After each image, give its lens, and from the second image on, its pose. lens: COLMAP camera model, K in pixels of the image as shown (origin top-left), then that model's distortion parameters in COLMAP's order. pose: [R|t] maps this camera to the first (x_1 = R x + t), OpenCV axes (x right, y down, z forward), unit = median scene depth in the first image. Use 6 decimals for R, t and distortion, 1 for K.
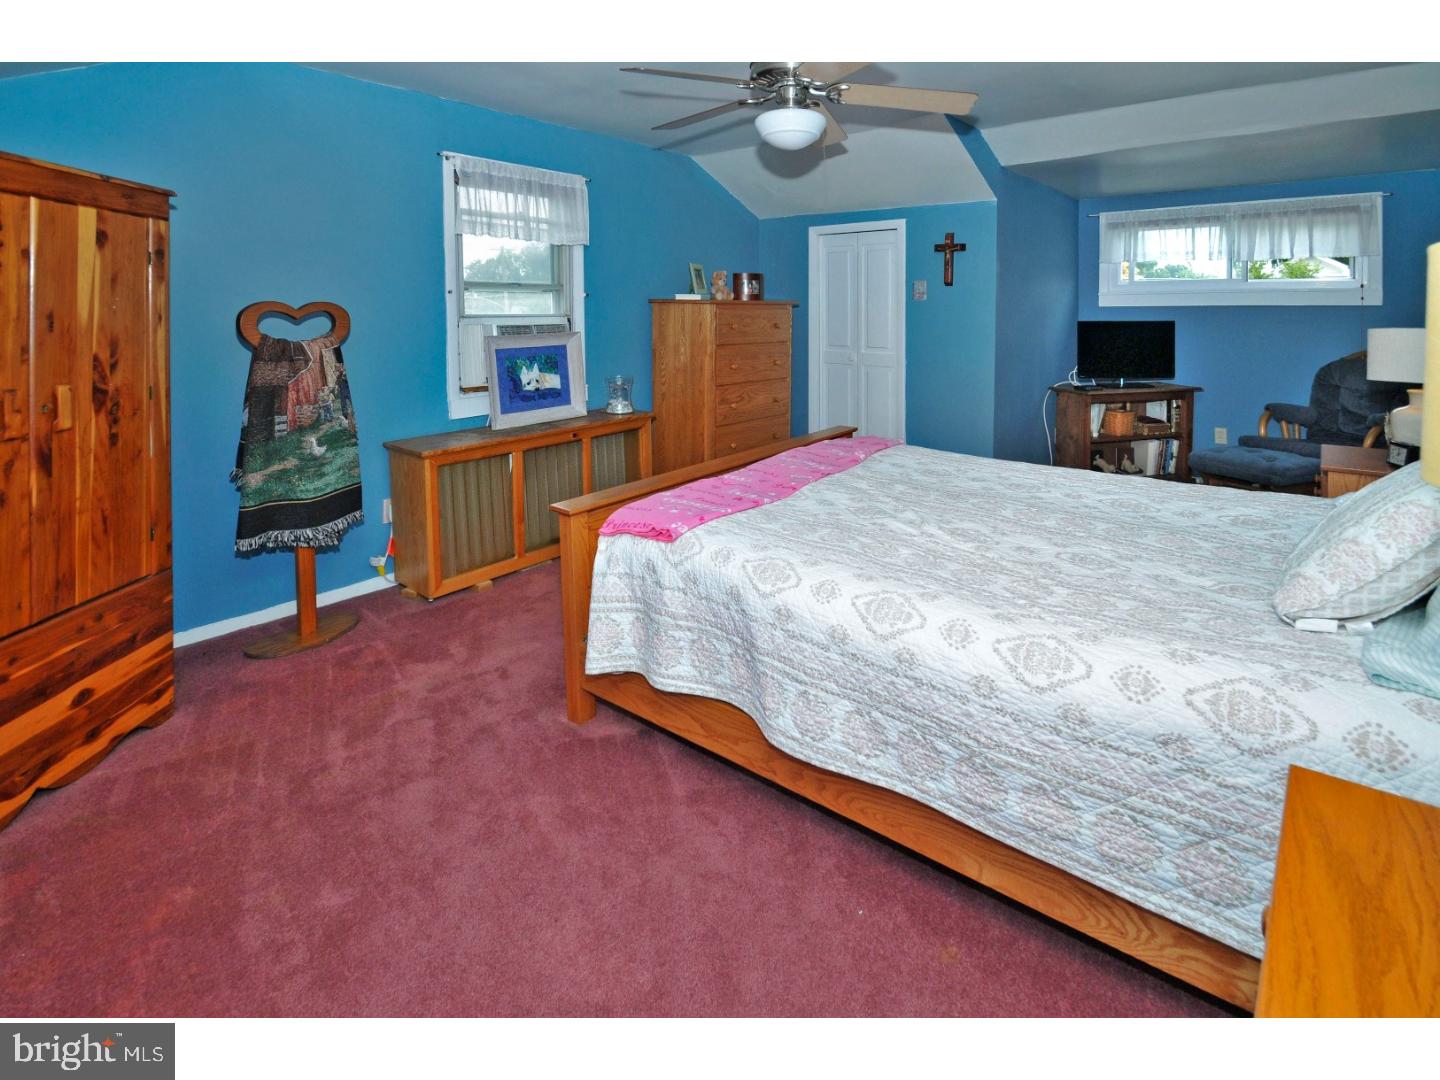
lens RADIAL K [[696.8, 0, 720.7], [0, 696.8, 522.3], [0, 0, 1]] dist [0.002381, 0.000033]
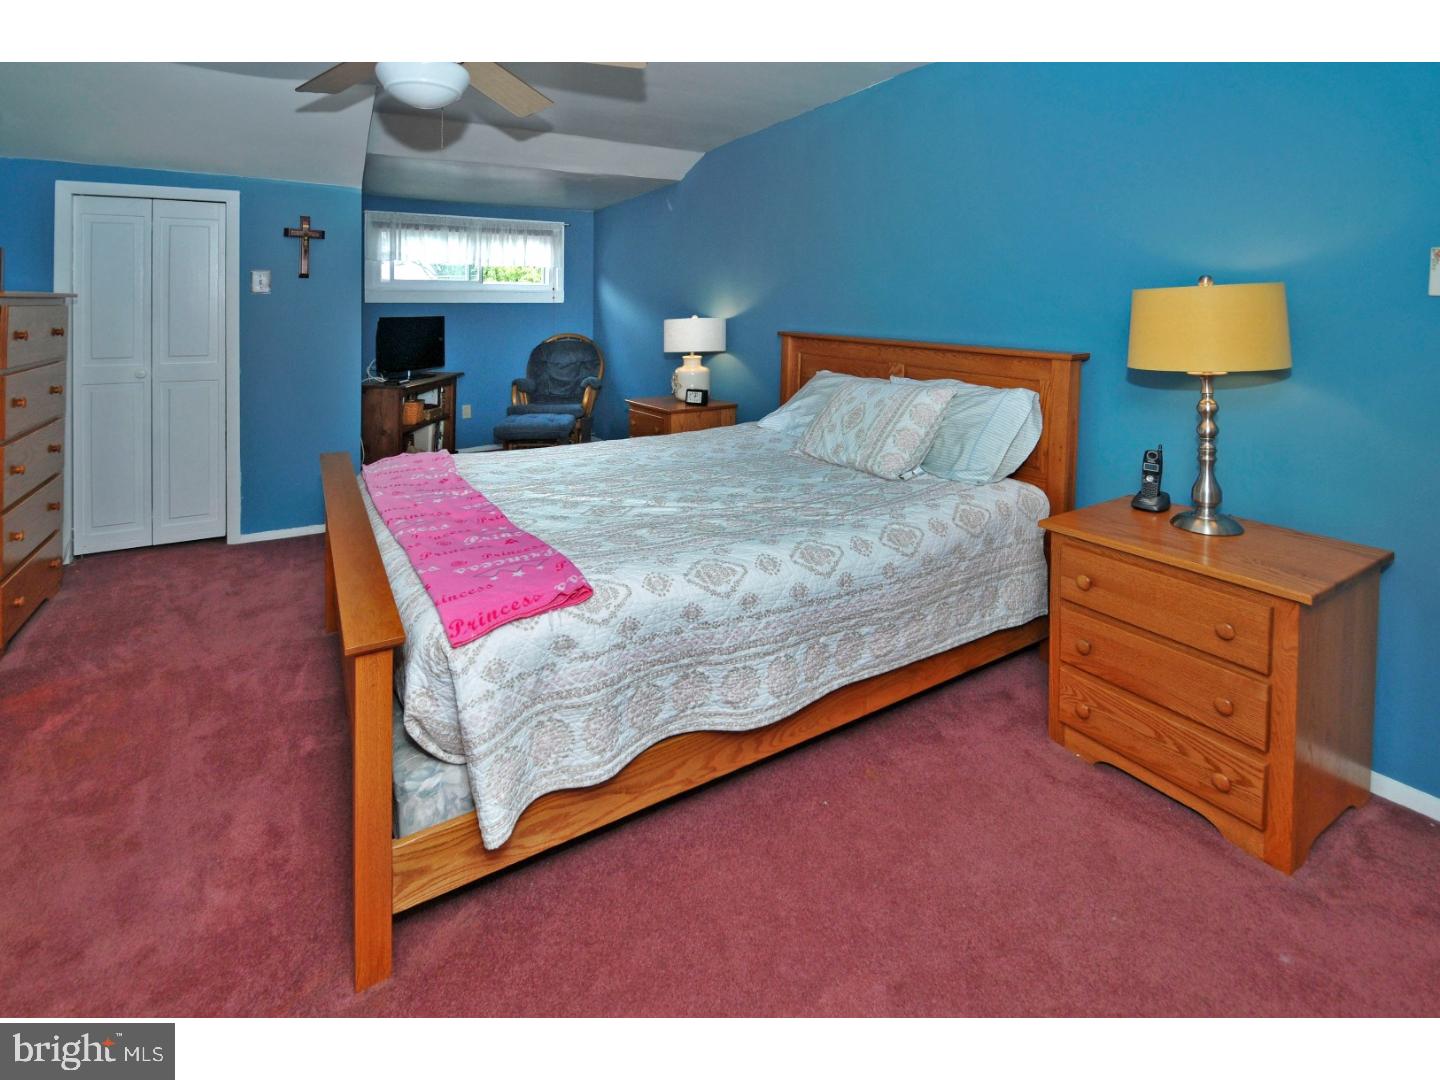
lens RADIAL K [[645.3, 0, 720.0], [0, 645.3, 540.0], [0, 0, 1]] dist [-0.001080, -0.000362]
pose [[0.352676, -0.322098, 0.878563, -0.293214], [0.281217, 0.931972, 0.228791, -0.073332], [-0.892489, 0.166378, 0.419263, 0.251243]]
